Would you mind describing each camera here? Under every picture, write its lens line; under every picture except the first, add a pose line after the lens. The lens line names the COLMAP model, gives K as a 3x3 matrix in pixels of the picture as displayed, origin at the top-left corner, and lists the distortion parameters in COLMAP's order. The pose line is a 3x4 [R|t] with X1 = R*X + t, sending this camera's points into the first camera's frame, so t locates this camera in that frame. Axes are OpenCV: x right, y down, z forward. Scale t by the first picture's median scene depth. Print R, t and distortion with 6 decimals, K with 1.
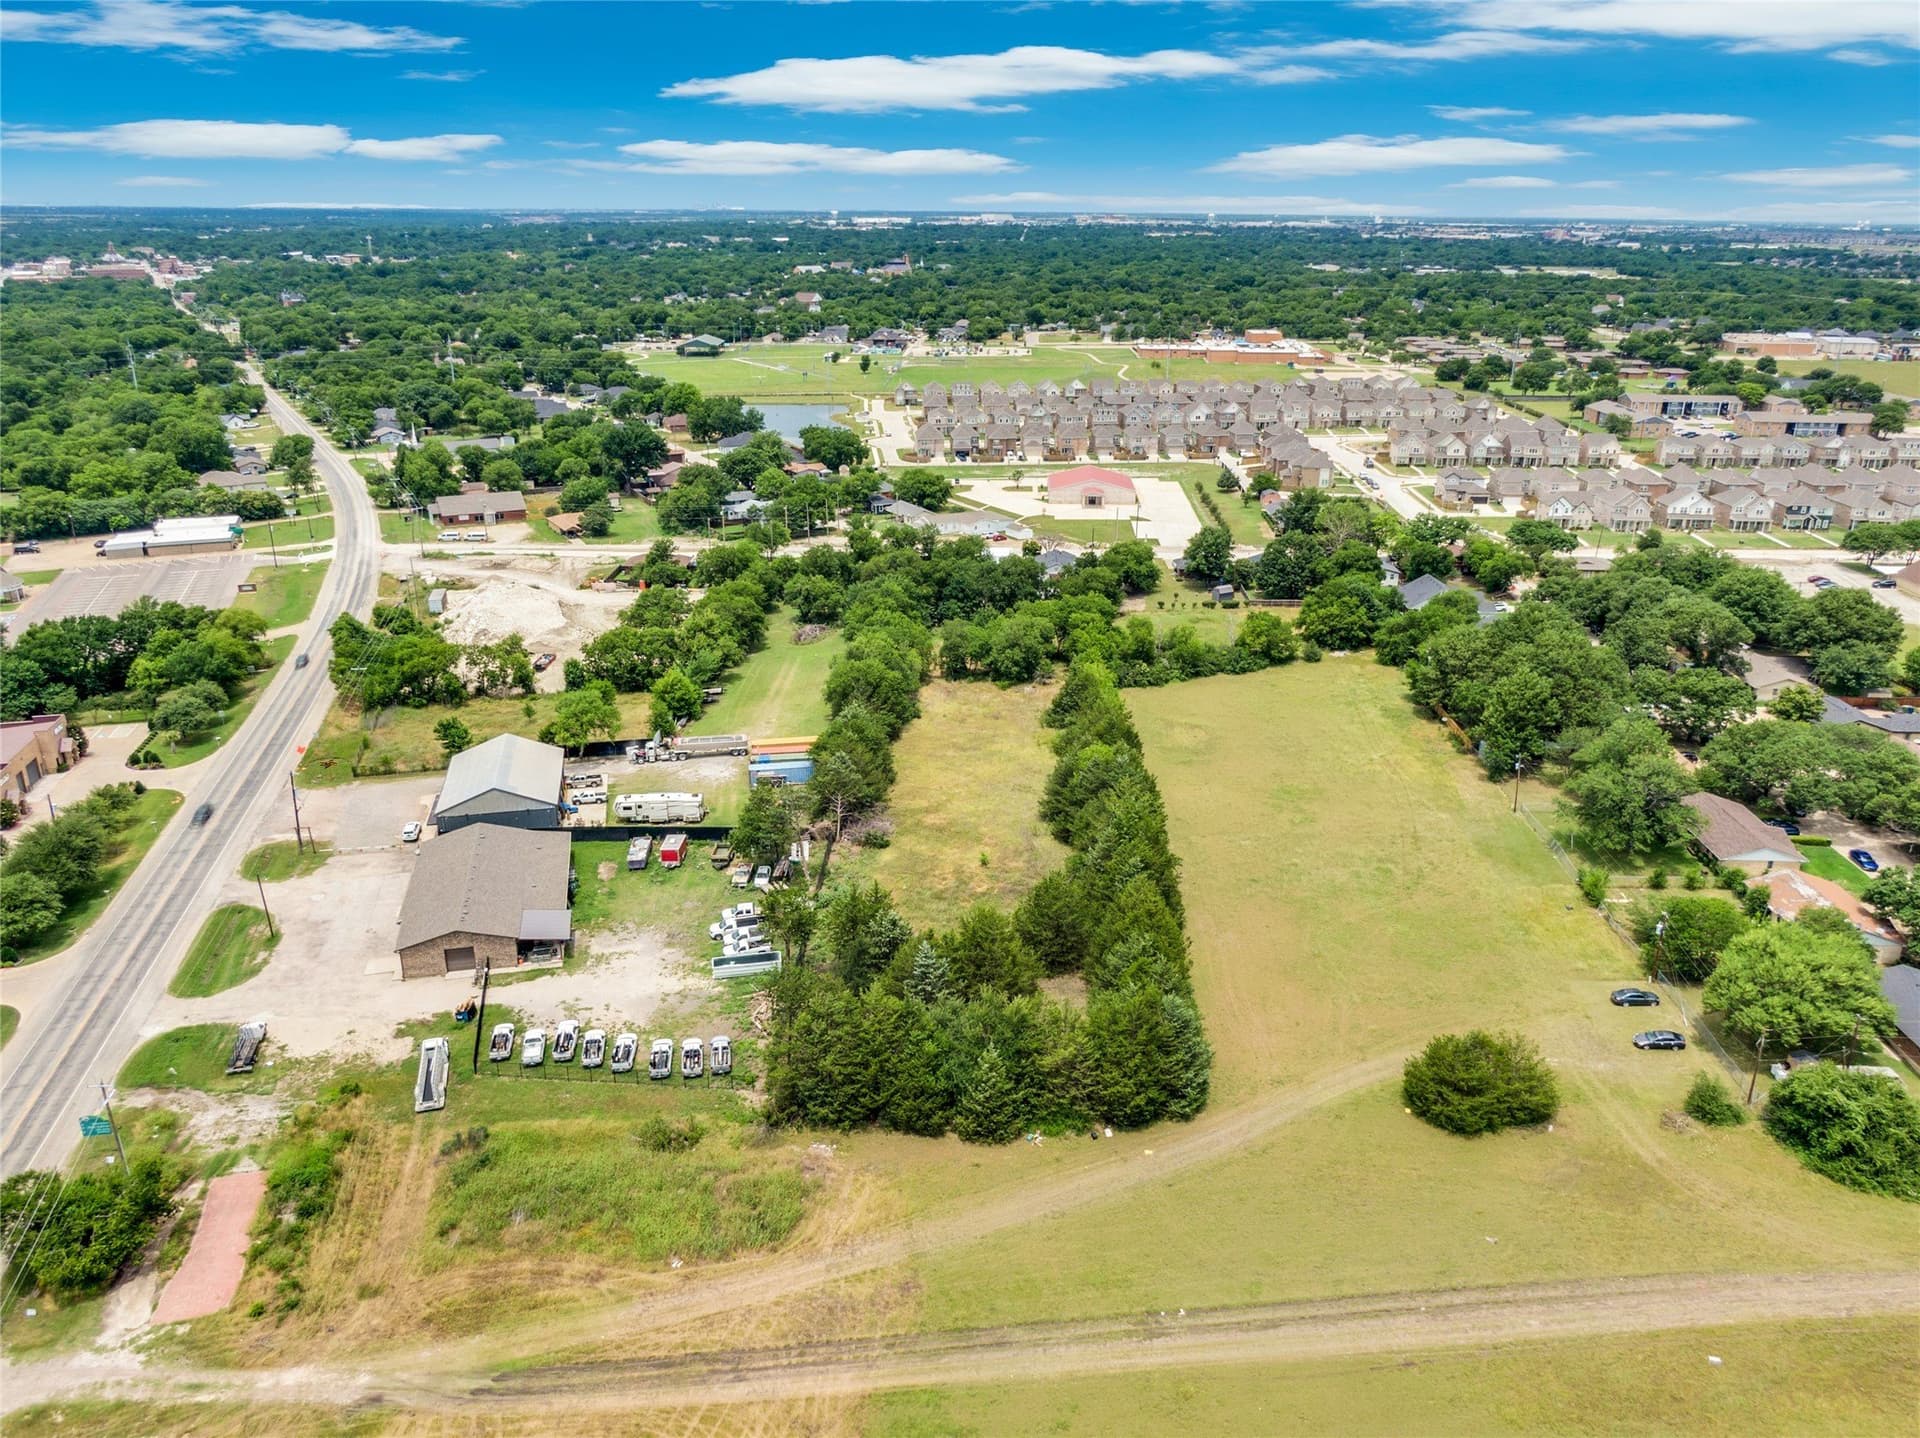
lens RADIAL K [[1387.0, 0, 963.4], [0, 1387.0, 727.0], [0, 0, 1]] dist [0.045386, -0.074680]
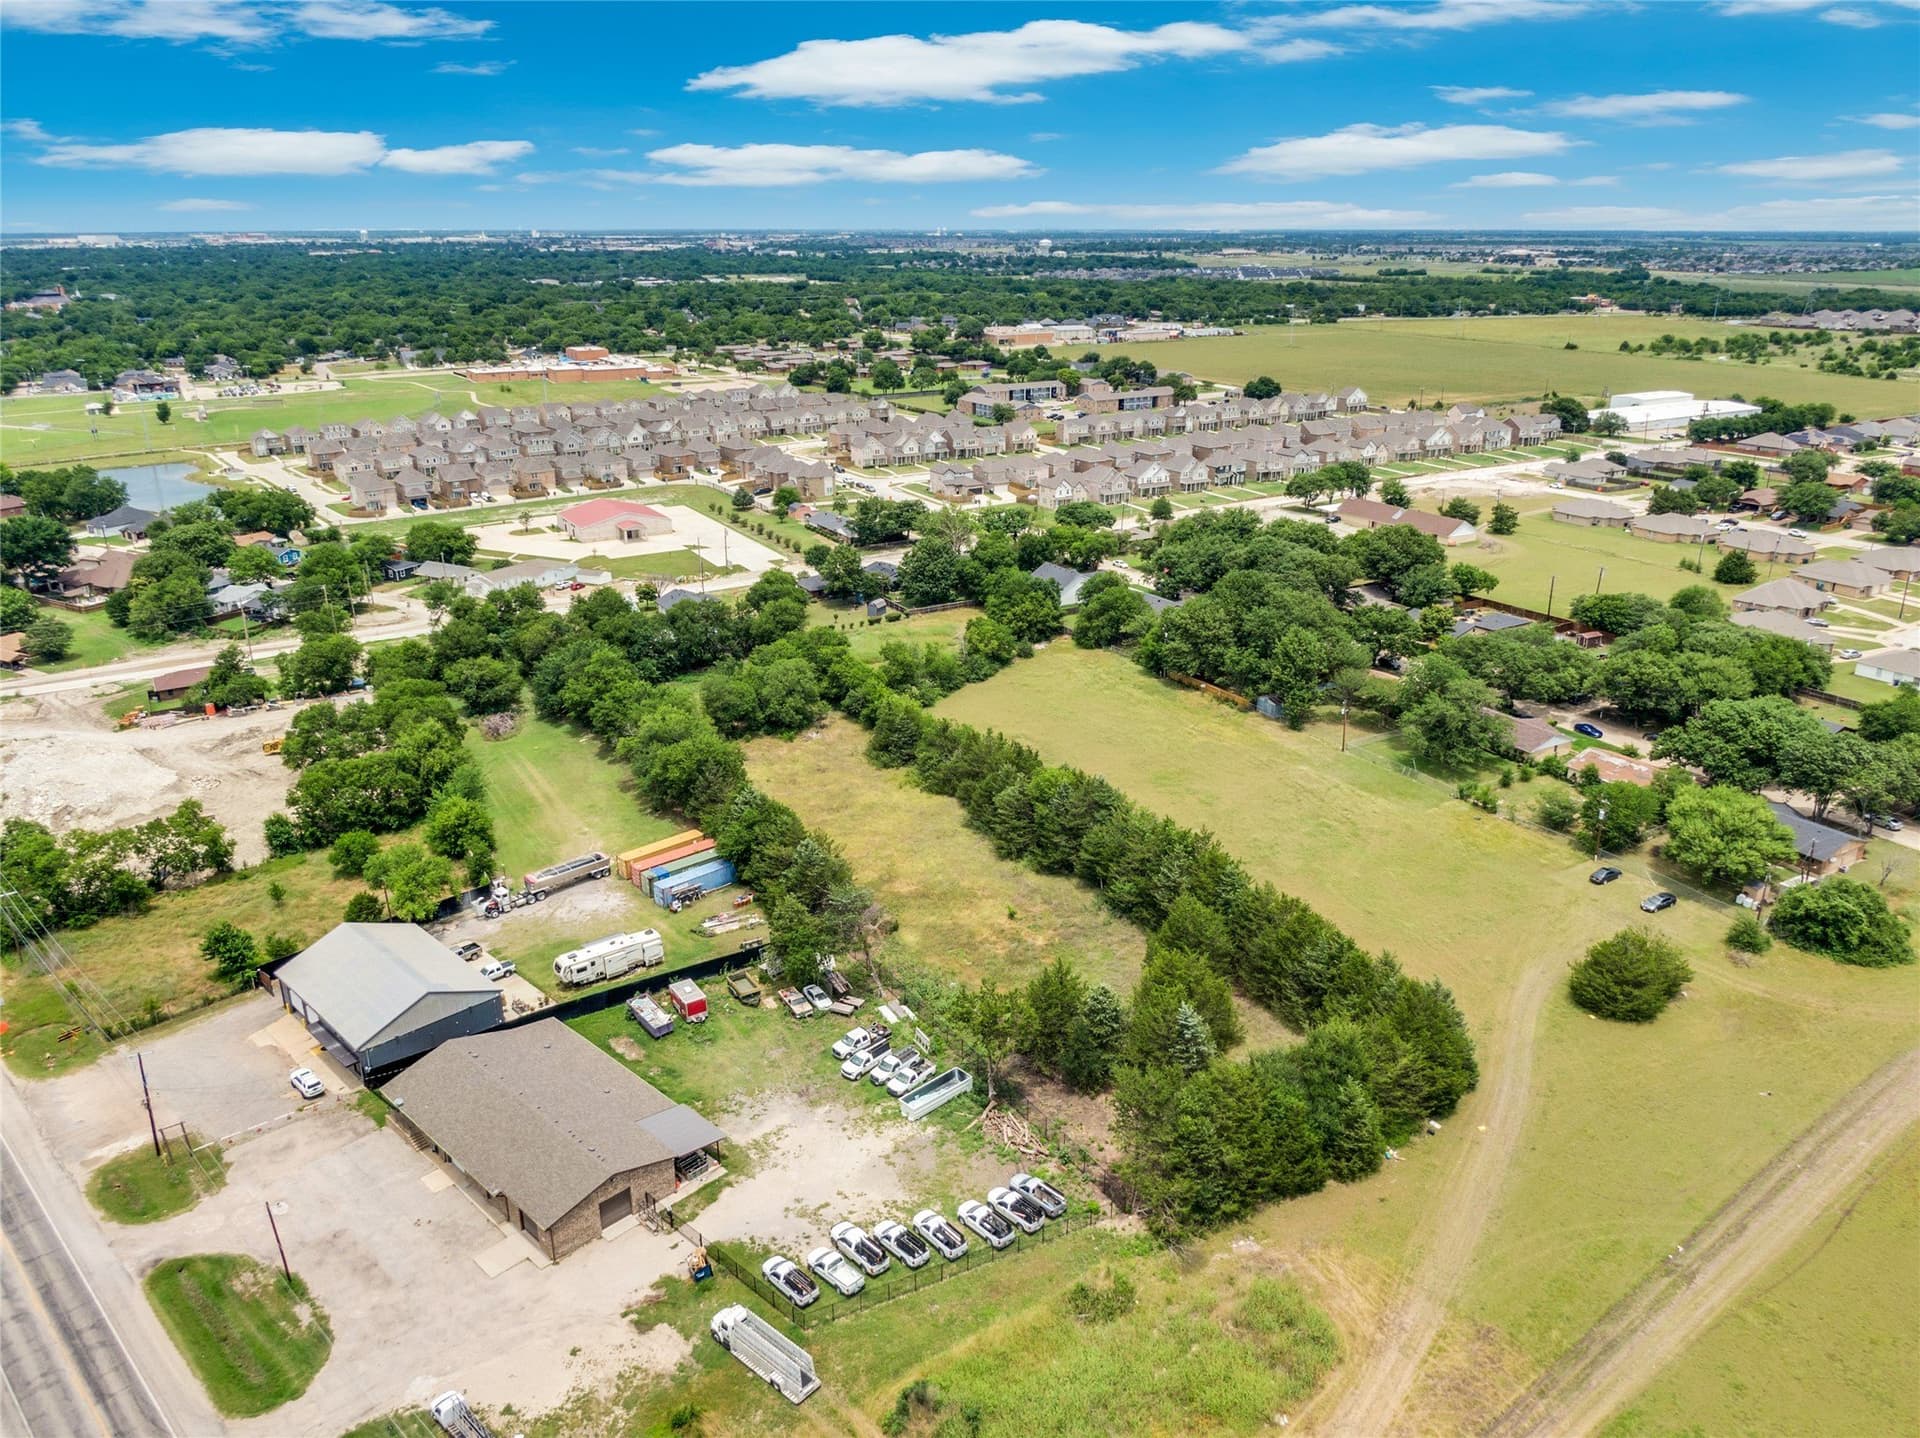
lens RADIAL K [[1359.5, 0, 963.3], [0, 1359.5, 721.0], [0, 0, 1]] dist [0.049679, -0.078902]
pose [[0.845083, -0.194286, 0.498084, -0.336266], [0.197612, 0.979169, 0.046659, -0.061688], [-0.496774, 0.058997, 0.865872, 0.148014]]
